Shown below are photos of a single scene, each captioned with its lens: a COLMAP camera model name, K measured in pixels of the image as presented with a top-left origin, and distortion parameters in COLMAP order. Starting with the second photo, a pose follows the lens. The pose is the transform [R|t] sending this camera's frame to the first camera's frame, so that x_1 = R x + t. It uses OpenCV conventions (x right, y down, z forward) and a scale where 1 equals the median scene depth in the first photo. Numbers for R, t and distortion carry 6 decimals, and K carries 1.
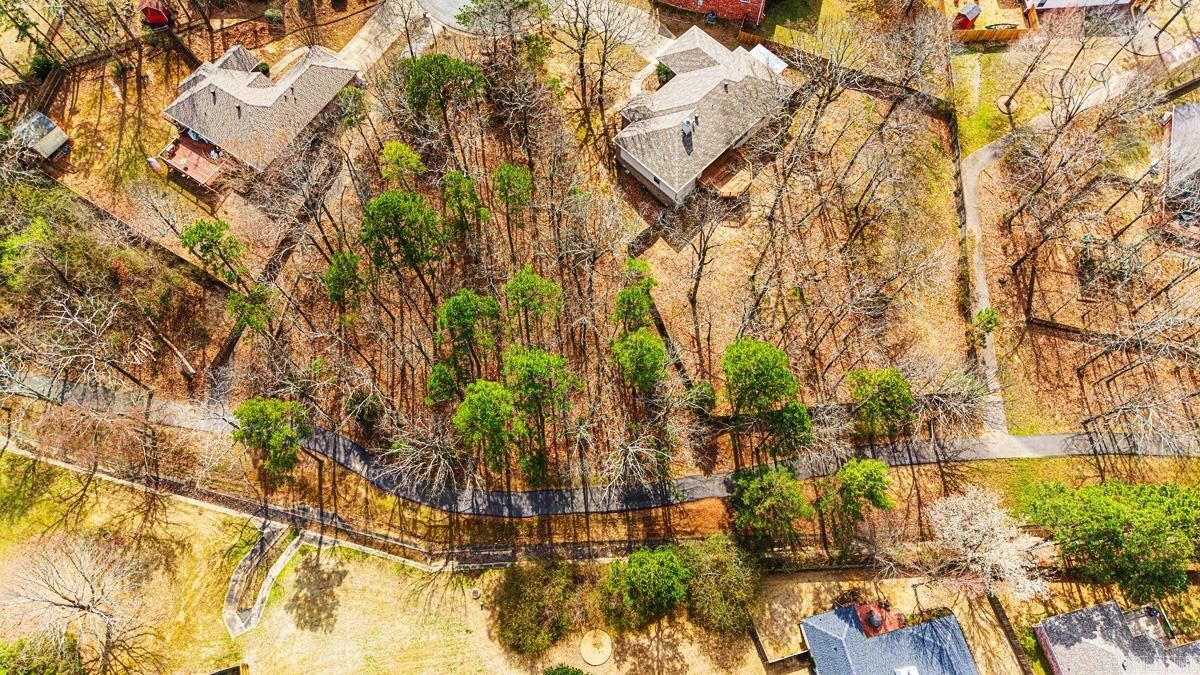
lens RADIAL K [[802.8, 0, 565.8], [0, 802.8, 332.9], [0, 0, 1]] dist [-0.005547, -0.001232]
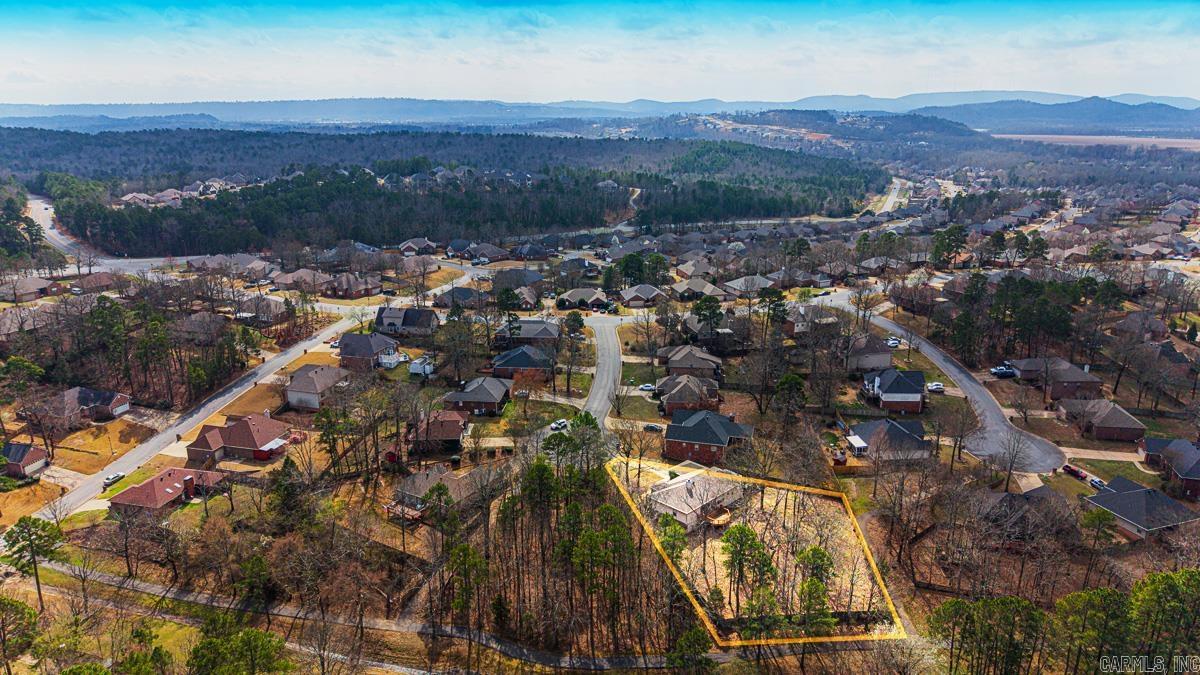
lens RADIAL K [[802.8, 0, 565.8], [0, 802.8, 332.9], [0, 0, 1]] dist [-0.005547, -0.001232]
pose [[0.999802, 0.005380, -0.019140, -0.095330], [-0.018285, 0.626789, -0.778974, 0.961307], [0.007806, 0.779170, 0.626764, -0.412210]]
